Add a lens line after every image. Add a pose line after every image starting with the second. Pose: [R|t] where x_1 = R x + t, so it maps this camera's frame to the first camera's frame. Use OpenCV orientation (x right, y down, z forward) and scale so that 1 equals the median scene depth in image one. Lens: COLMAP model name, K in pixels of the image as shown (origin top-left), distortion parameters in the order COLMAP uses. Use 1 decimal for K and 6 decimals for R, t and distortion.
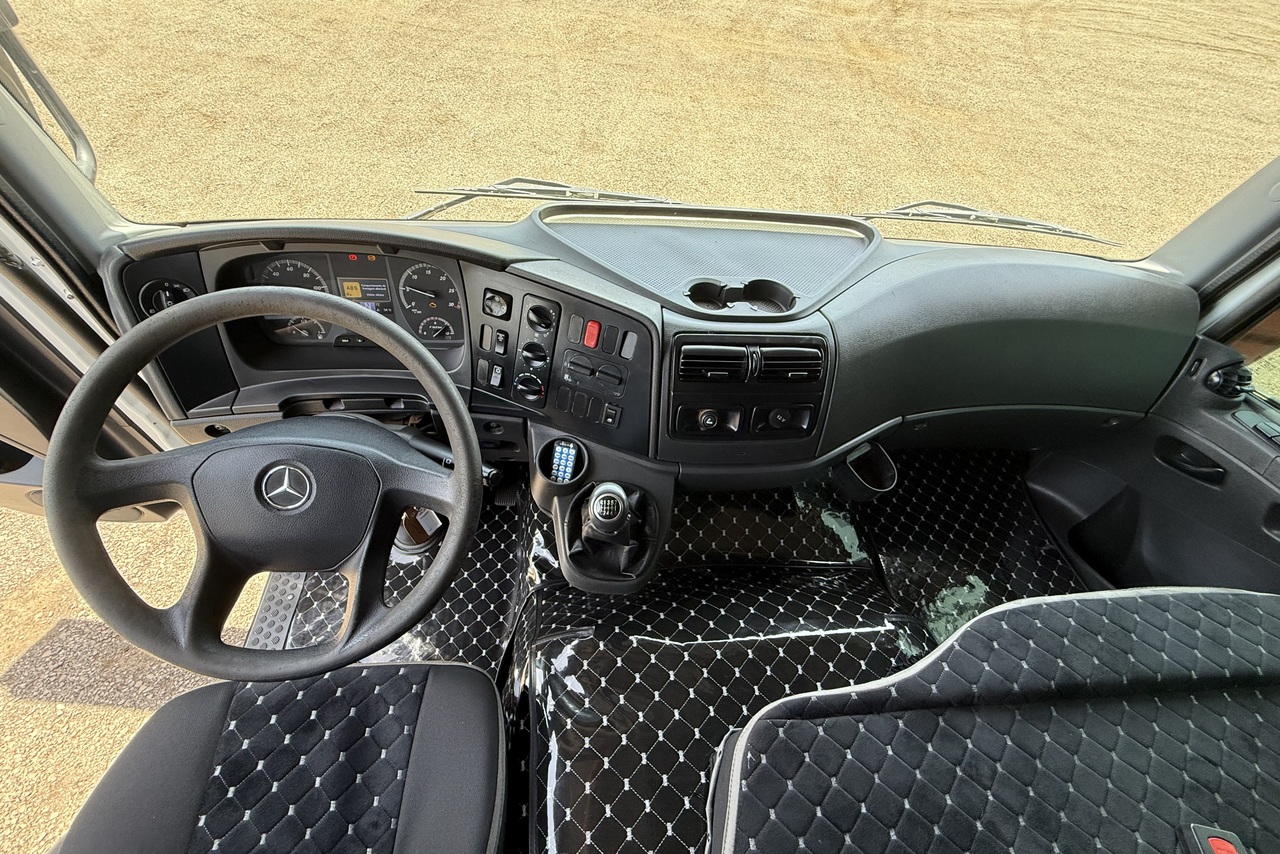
lens RADIAL K [[502.0, 0, 635.2], [0, 502.0, 425.9], [0, 0, 1]] dist [0.002861, 0.000468]
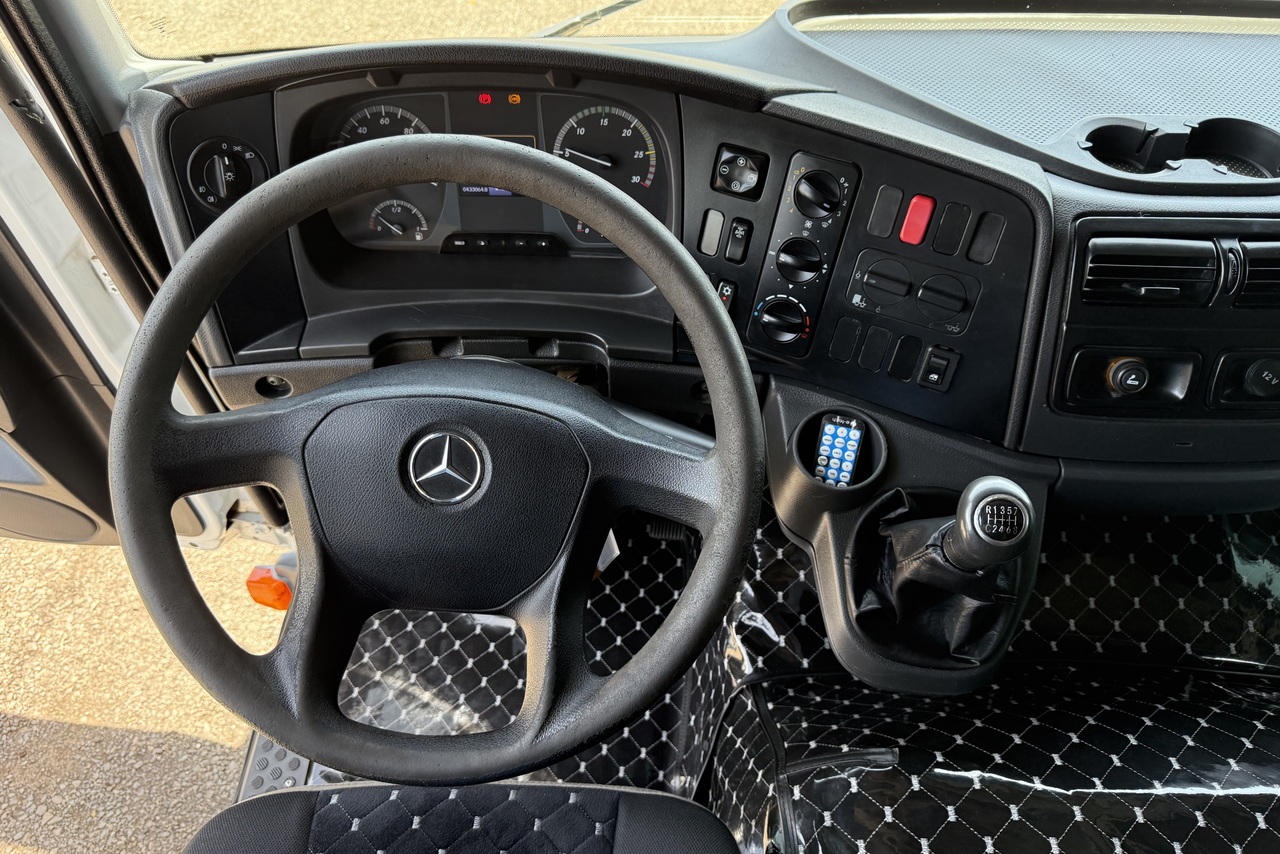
lens RADIAL K [[899.7, 0, 640.0], [0, 899.7, 427.0], [0, 0, 1]] dist [0.050011, -0.072710]
pose [[0.989981, 0.020208, -0.139750, -0.230170], [-0.020965, 0.999772, -0.003943, 0.054246], [0.139638, 0.006833, 0.990179, -0.034107]]
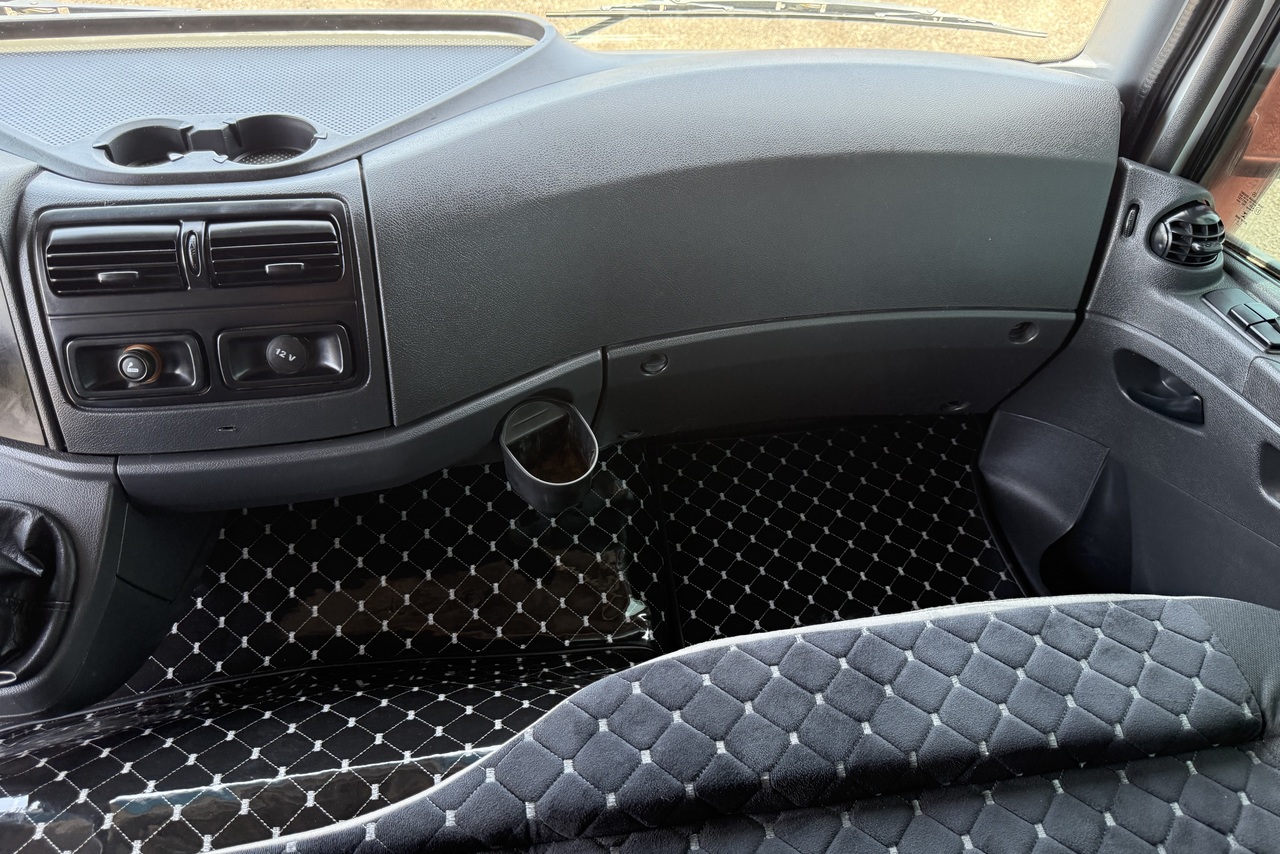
lens RADIAL K [[899.7, 0, 640.0], [0, 899.7, 427.0], [0, 0, 1]] dist [0.050011, -0.072710]
pose [[0.996107, -0.086372, 0.017641, 0.644690], [0.087494, 0.993099, -0.078091, 0.171169], [-0.010774, 0.079331, 0.996790, 0.030938]]
